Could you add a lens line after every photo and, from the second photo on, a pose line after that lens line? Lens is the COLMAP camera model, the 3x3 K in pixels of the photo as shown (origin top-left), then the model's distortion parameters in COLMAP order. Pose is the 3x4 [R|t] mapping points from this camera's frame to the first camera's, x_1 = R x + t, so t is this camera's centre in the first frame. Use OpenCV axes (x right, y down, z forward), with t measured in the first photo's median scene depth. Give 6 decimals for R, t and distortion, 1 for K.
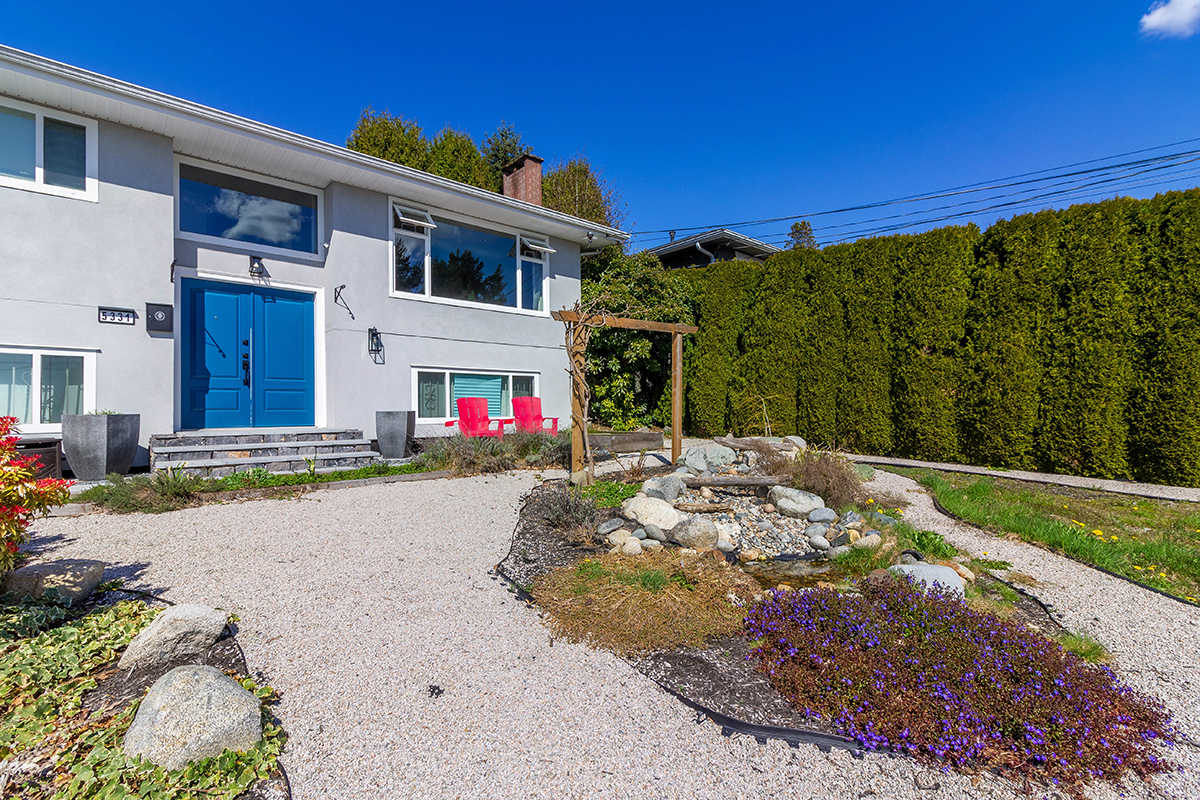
lens RADIAL K [[564.1, 0, 590.7], [0, 564.1, 392.4], [0, 0, 1]] dist [0.003624, -0.000292]
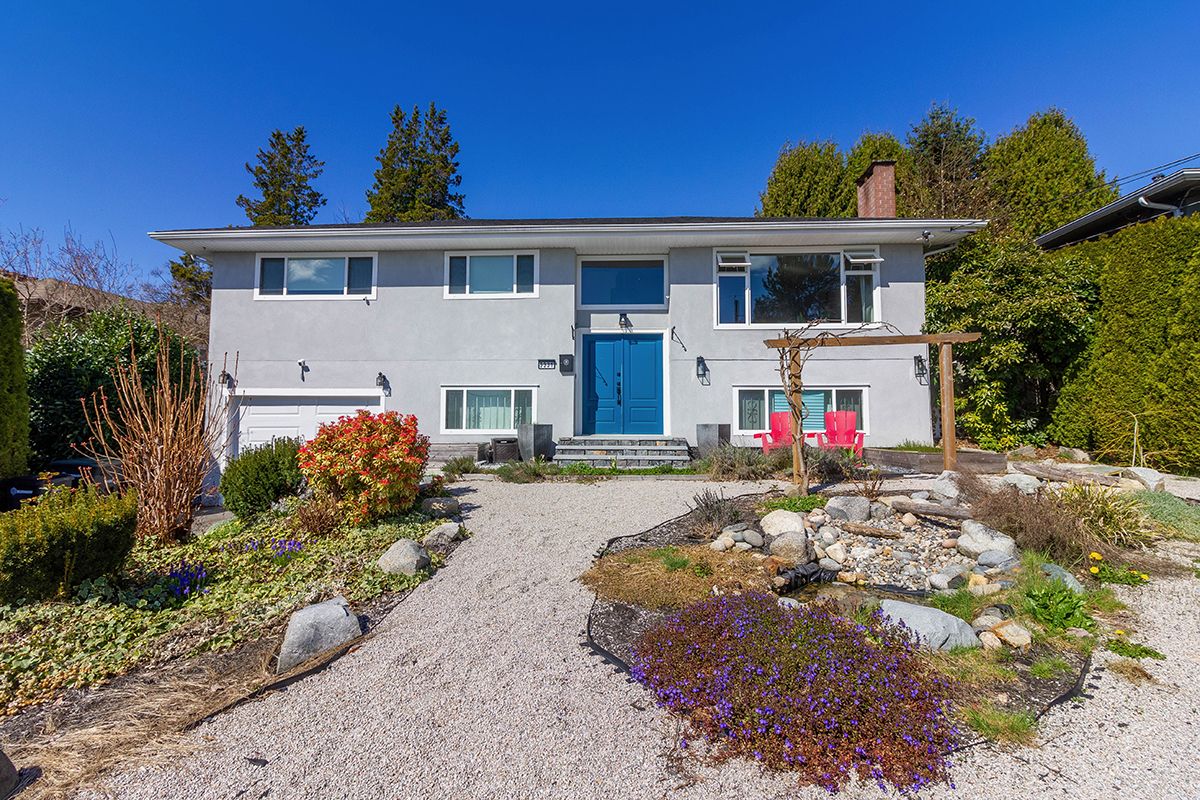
lens RADIAL K [[545.5, 0, 587.0], [0, 545.5, 369.6], [0, 0, 1]] dist [0.007480, -0.000713]
pose [[0.695951, -0.057384, -0.715792, 0.299533], [0.017194, 0.997848, -0.063279, -0.013541], [0.717883, 0.031732, 0.695440, -0.015571]]
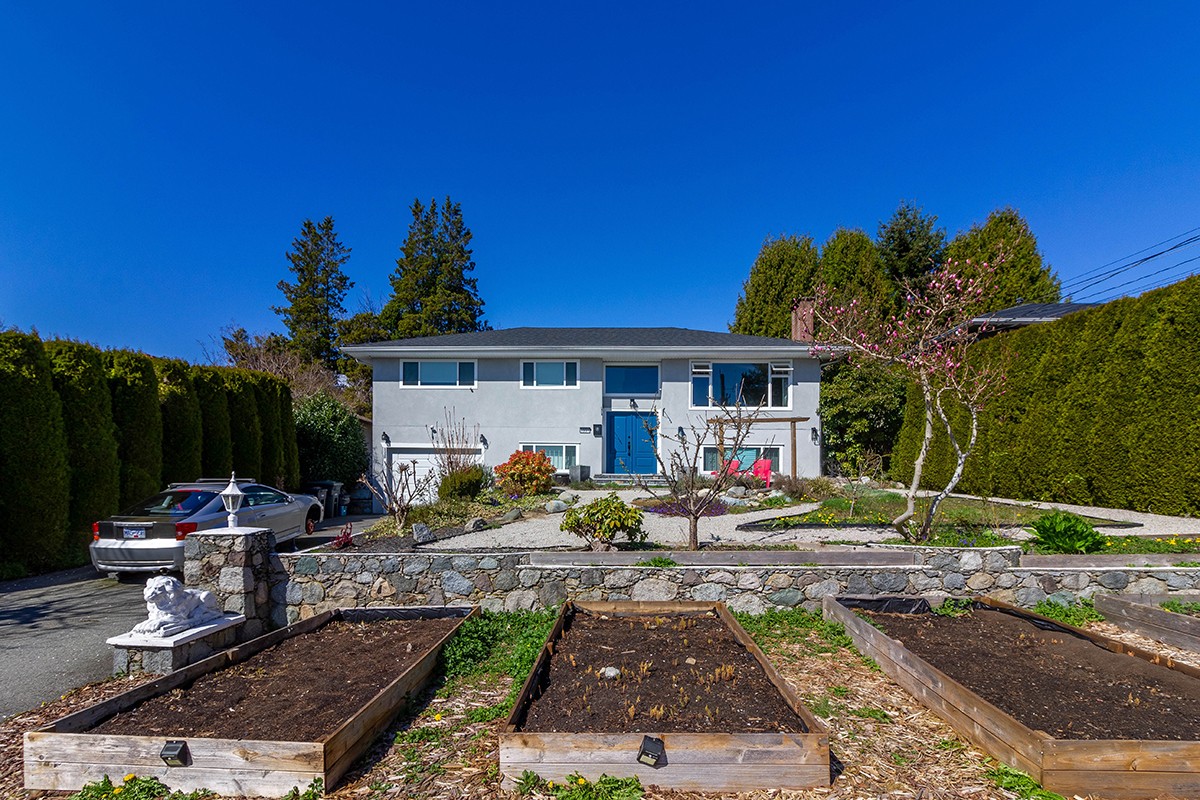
lens RADIAL K [[564.1, 0, 529.1], [0, 564.1, 428.3], [0, 0, 1]] dist [0.003624, -0.000292]
pose [[0.637697, -0.060626, -0.767898, 0.832677], [0.000616, 0.996938, -0.078197, 0.052025], [0.770287, 0.049393, 0.635781, -0.721090]]
